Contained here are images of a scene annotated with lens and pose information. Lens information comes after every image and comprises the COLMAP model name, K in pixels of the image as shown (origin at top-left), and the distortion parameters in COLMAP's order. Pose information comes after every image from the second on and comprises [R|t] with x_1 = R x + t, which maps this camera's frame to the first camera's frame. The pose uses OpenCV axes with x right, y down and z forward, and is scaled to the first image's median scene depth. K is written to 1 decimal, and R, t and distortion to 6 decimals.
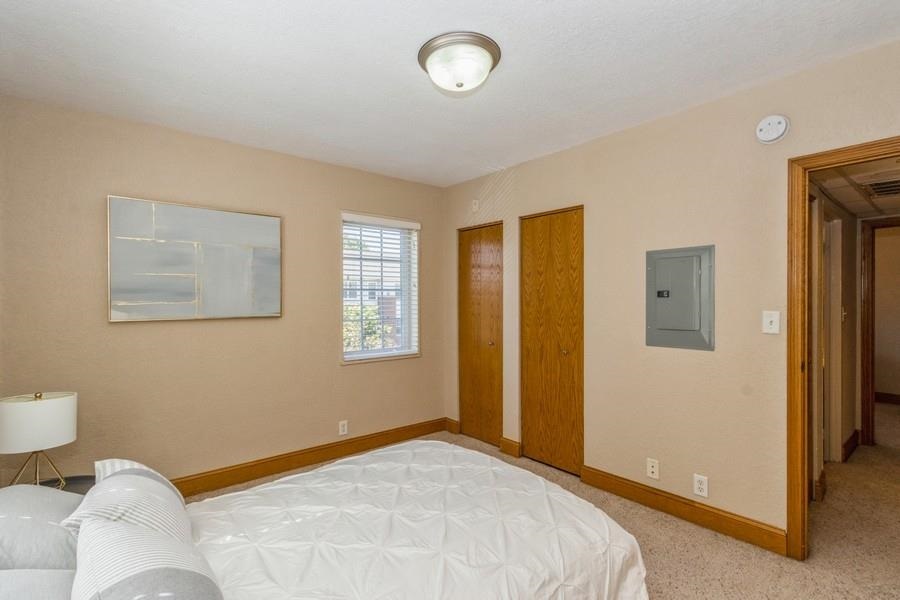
lens RADIAL K [[426.1, 0, 437.7], [0, 426.1, 300.0], [0, 0, 1]] dist [0.001224, 0.000074]
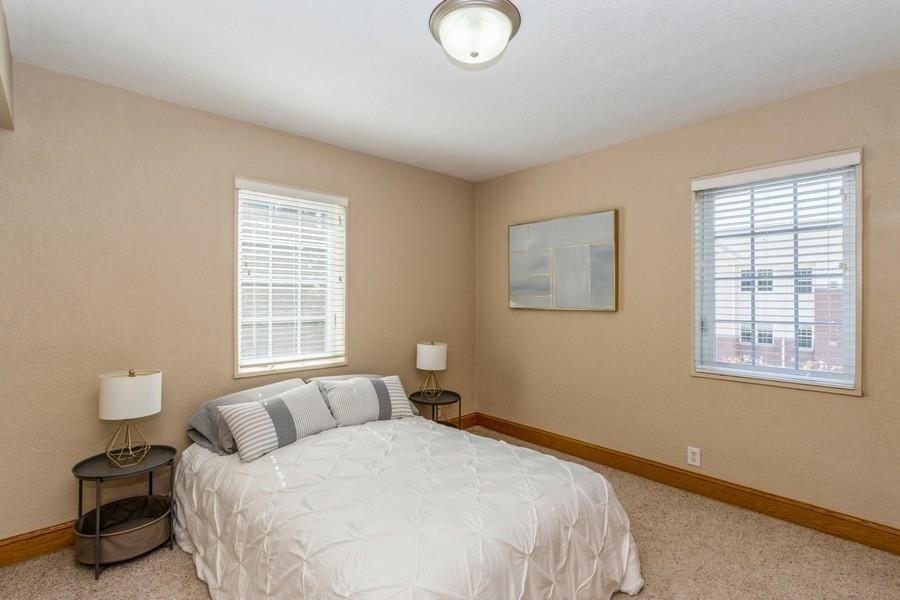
lens RADIAL K [[428.0, 0, 444.9], [0, 428.0, 293.3], [0, 0, 1]] dist [0.002281, 0.000726]
pose [[0.047821, -0.000957, -0.998855, 0.605302], [0.006293, 0.999980, -0.000656, -0.002171], [0.998836, -0.006255, 0.047826, 0.563856]]
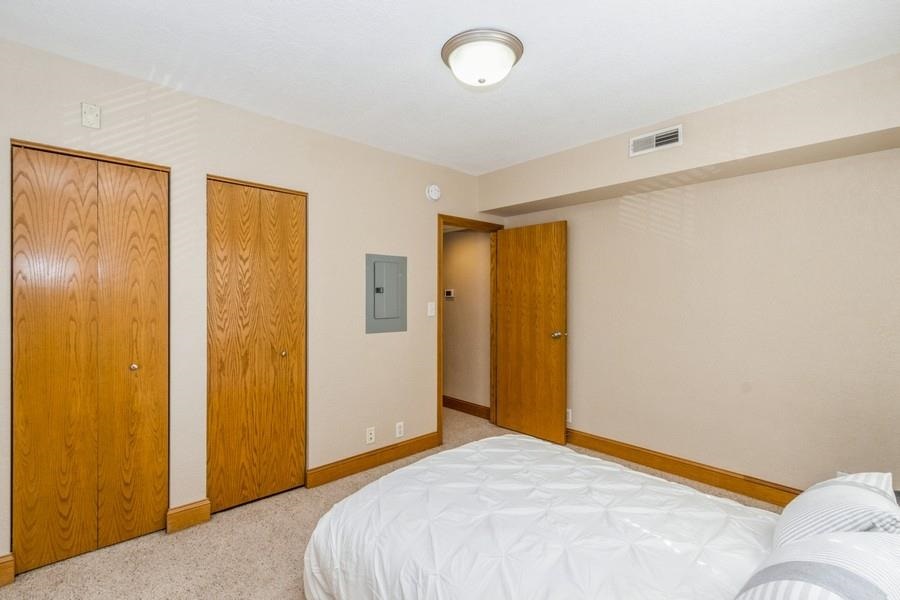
lens RADIAL K [[411.7, 0, 447.7], [0, 411.7, 290.5], [0, 0, 1]] dist [0.000827, -0.000076]
pose [[-0.069876, 0.014254, 0.997454, -0.569770], [-0.008554, 0.999853, -0.014888, 0.002422], [-0.997519, -0.009573, -0.069744, 0.734283]]
